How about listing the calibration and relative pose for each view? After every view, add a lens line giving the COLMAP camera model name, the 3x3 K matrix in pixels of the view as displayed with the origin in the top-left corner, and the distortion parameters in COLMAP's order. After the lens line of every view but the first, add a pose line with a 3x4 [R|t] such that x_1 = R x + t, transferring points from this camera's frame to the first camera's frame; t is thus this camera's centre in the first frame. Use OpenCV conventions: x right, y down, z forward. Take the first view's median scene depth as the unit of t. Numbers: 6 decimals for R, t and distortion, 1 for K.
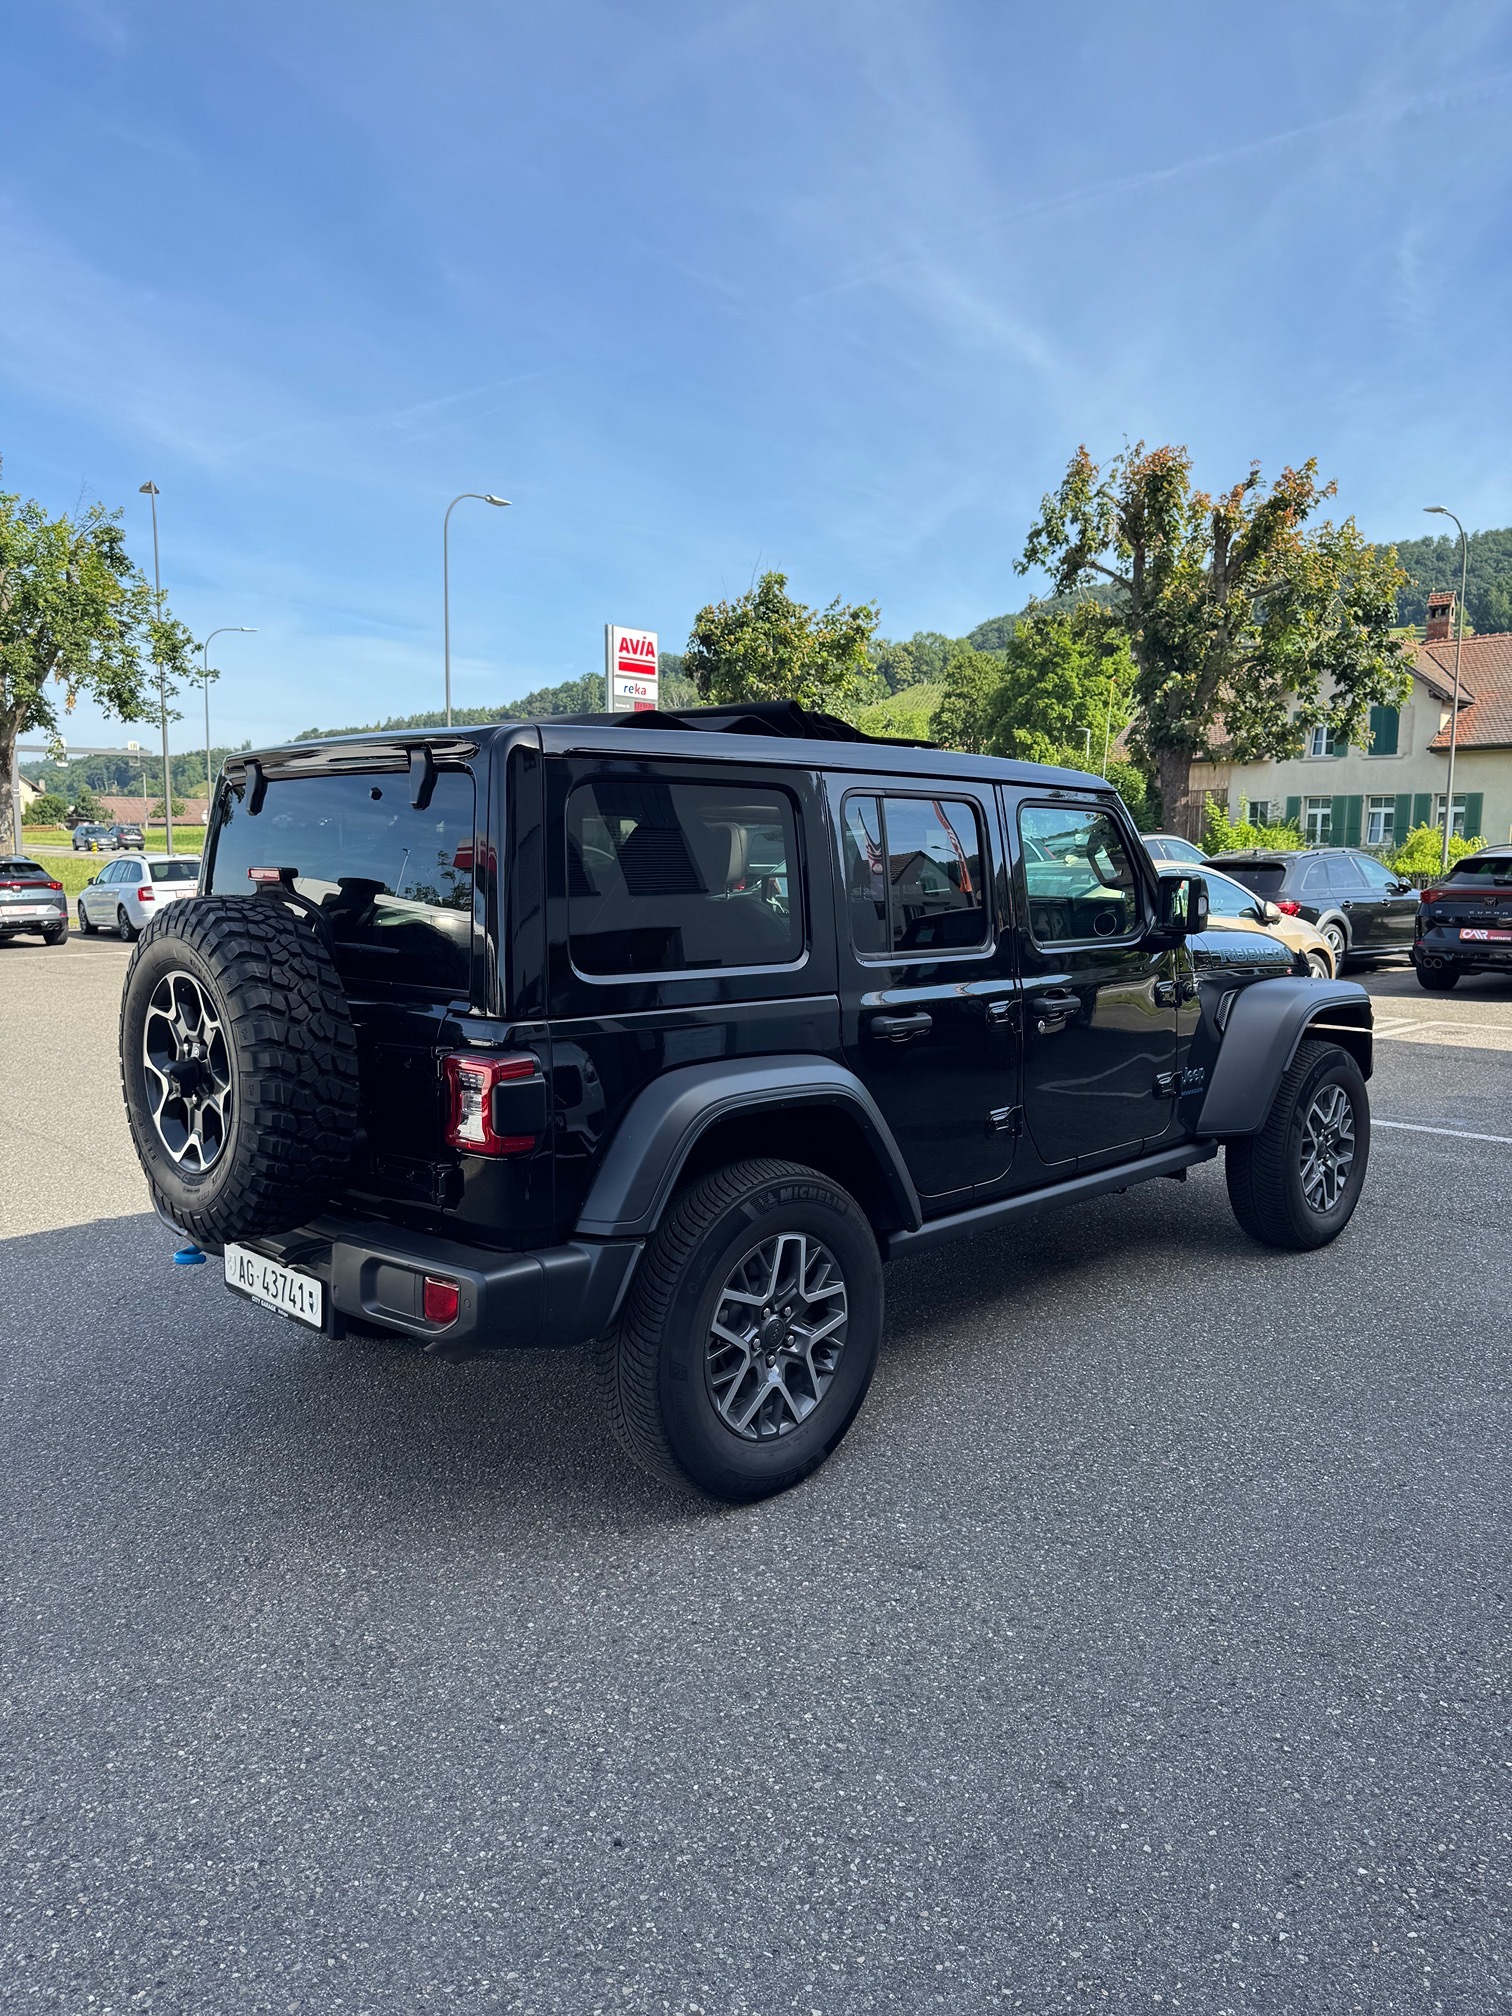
lens RADIAL K [[1429.0, 0, 753.1], [0, 1429.0, 1028.9], [0, 0, 1]] dist [0.027907, -0.048108]
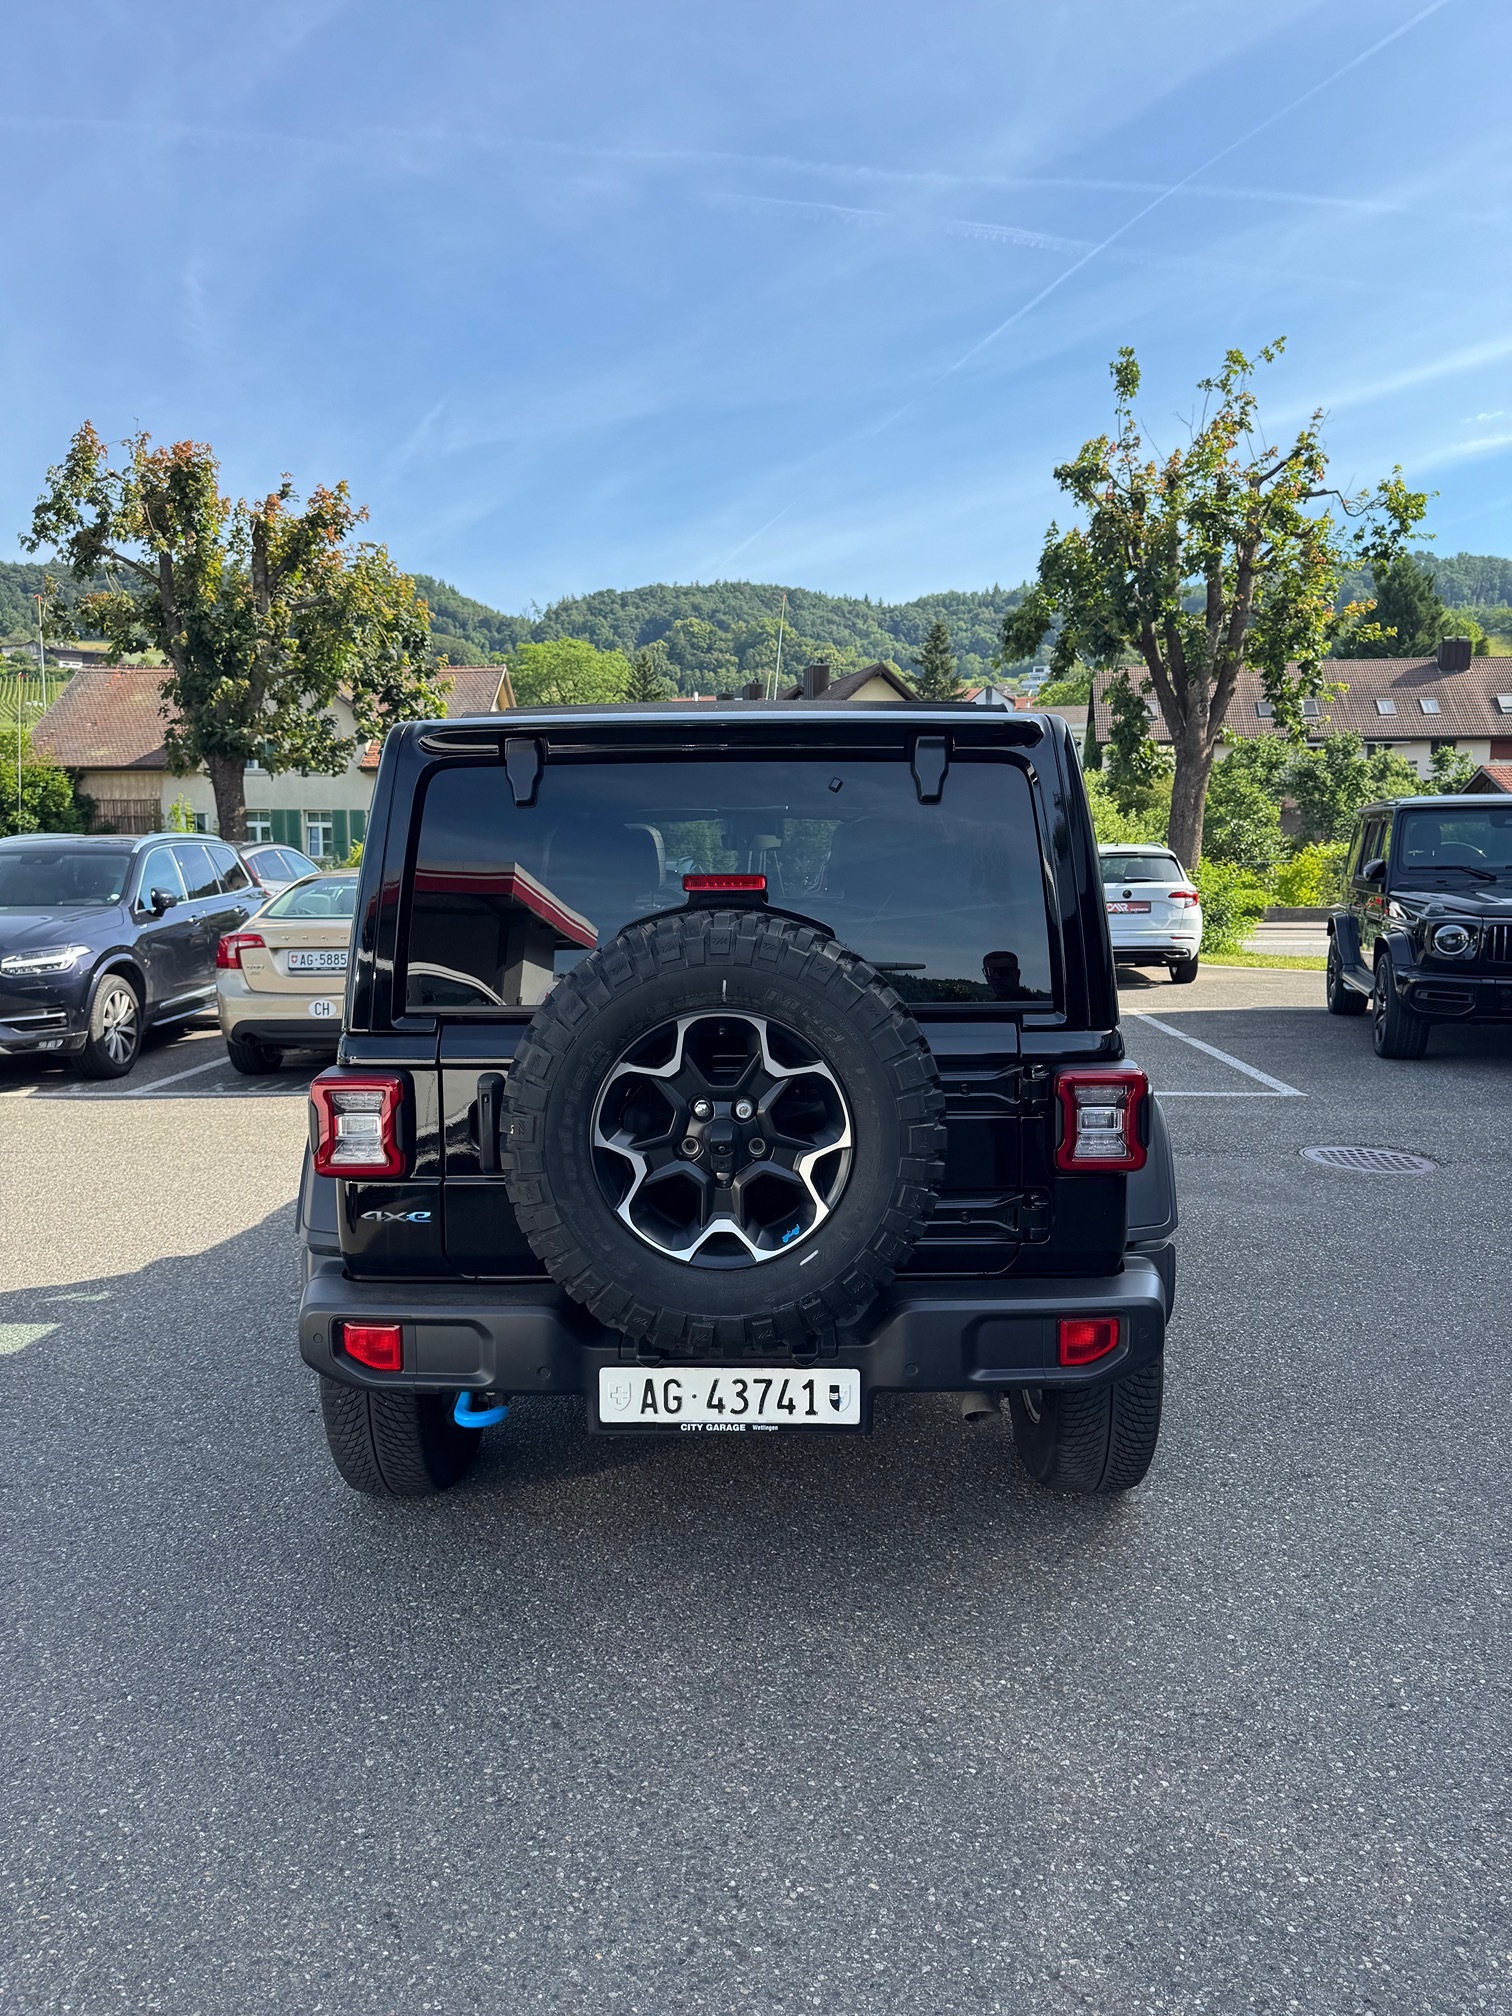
lens RADIAL K [[1421.4, 0, 759.9], [0, 1421.4, 1056.7], [0, 0, 1]] dist [-0.005292, -0.008471]
pose [[0.719174, -0.094109, 0.688427, -0.132582], [0.086382, 0.995208, 0.045806, -0.006887], [-0.689439, 0.026525, 0.723858, 0.065133]]
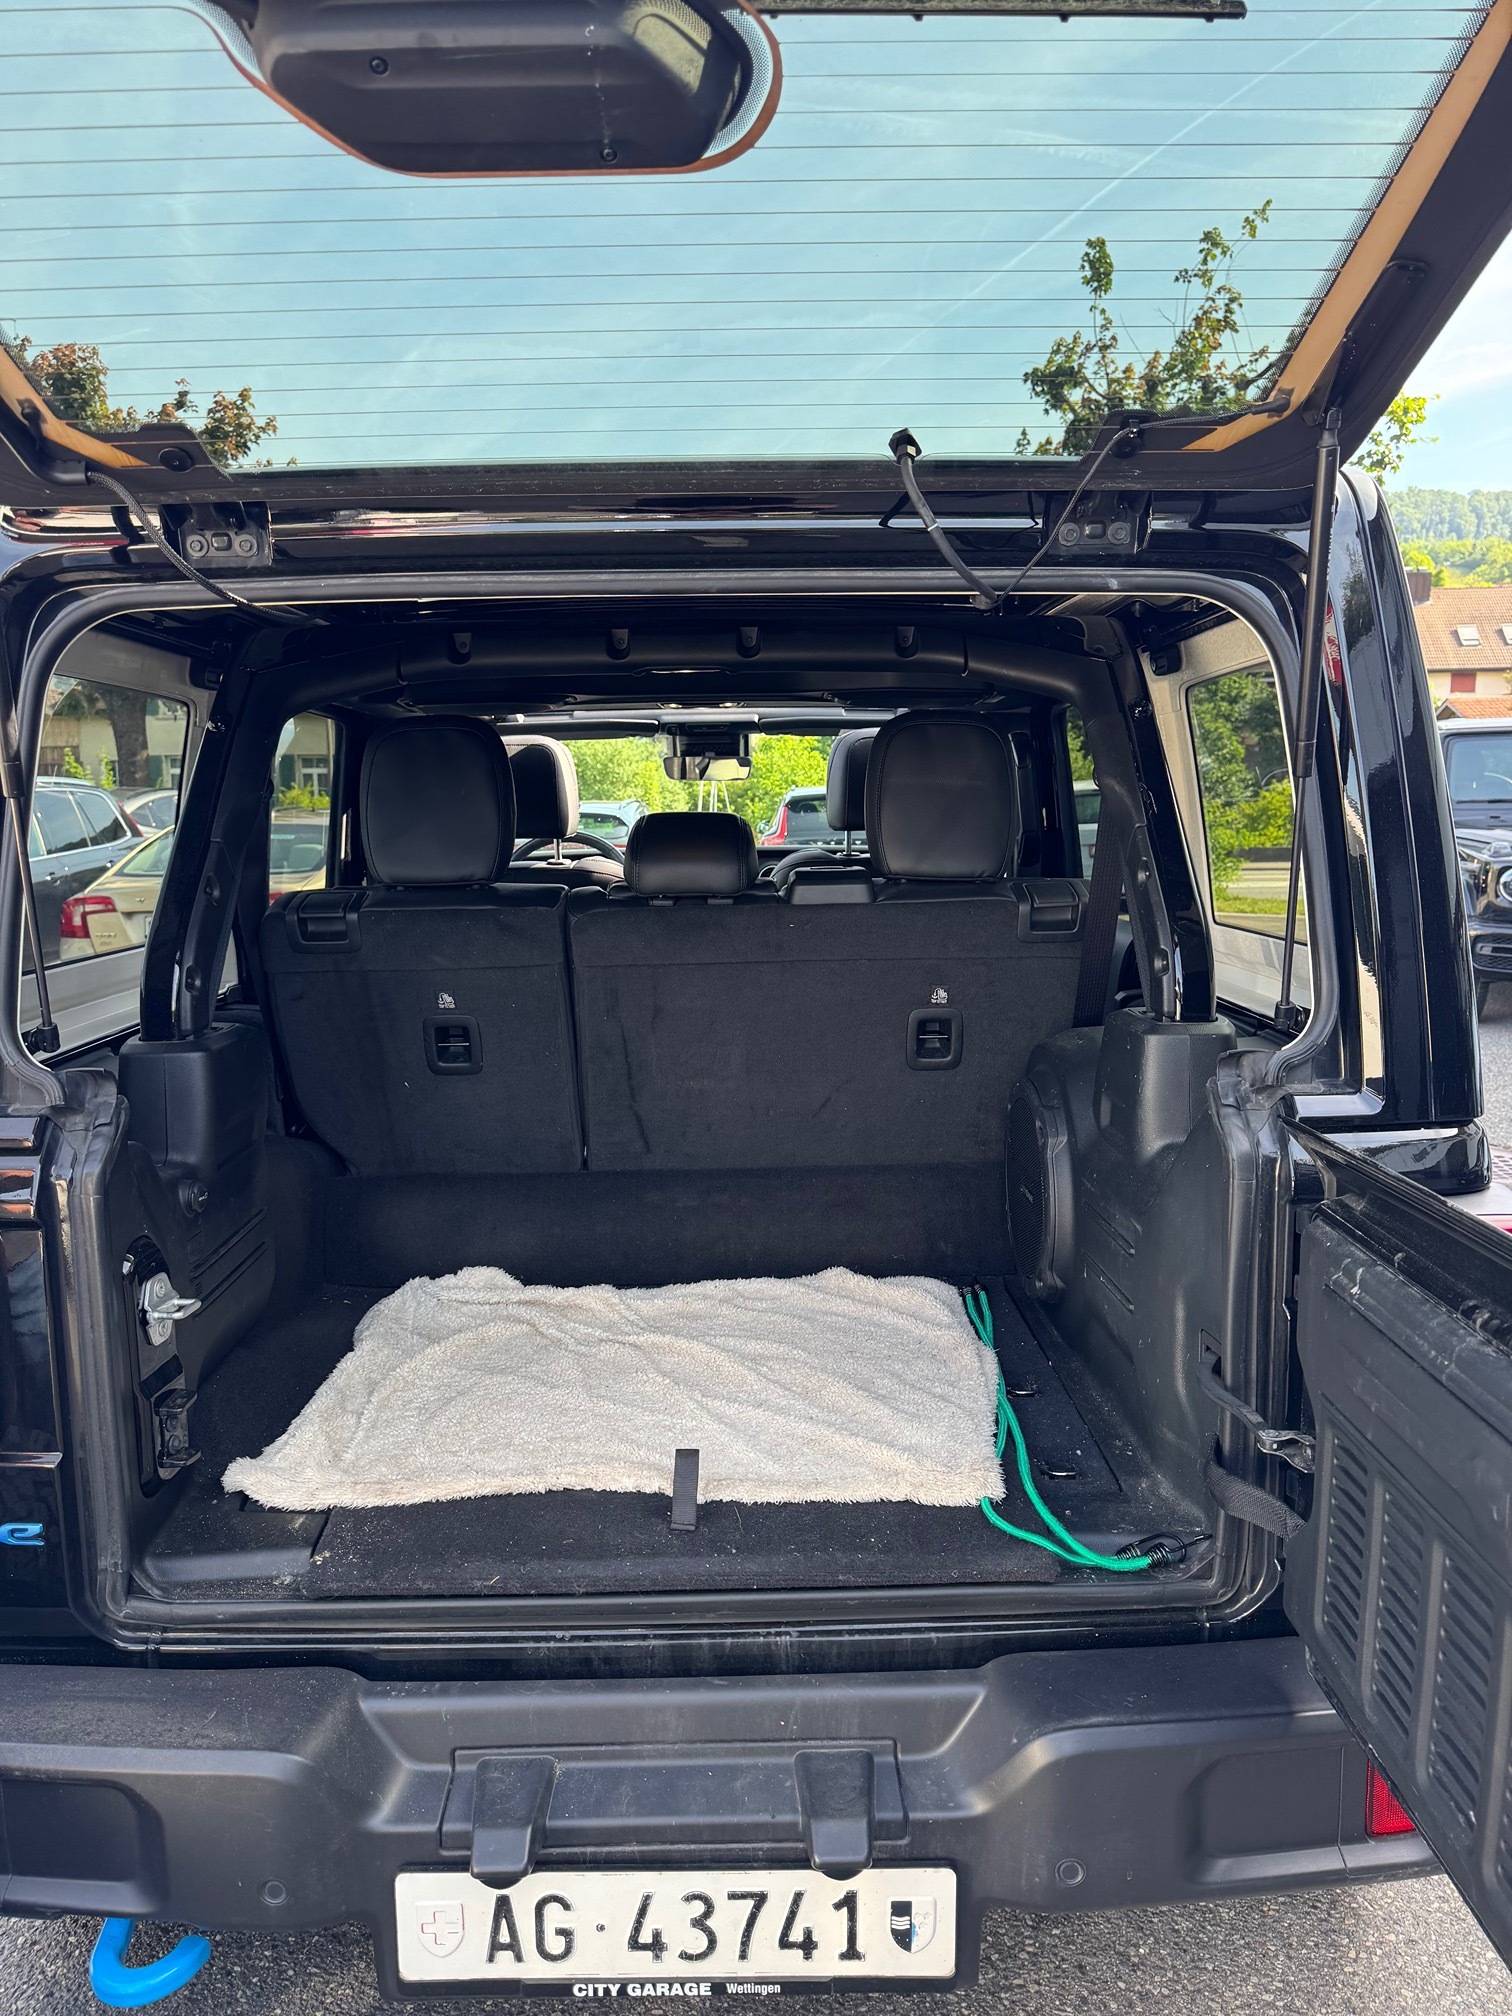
lens RADIAL K [[1429.0, 0, 753.1], [0, 1429.0, 1028.9], [0, 0, 1]] dist [0.027907, -0.048108]
pose [[0.698632, -0.117358, 0.705790, -0.087060], [0.100004, 0.992790, 0.066089, -0.011702], [-0.708458, 0.024410, 0.705331, 0.112774]]
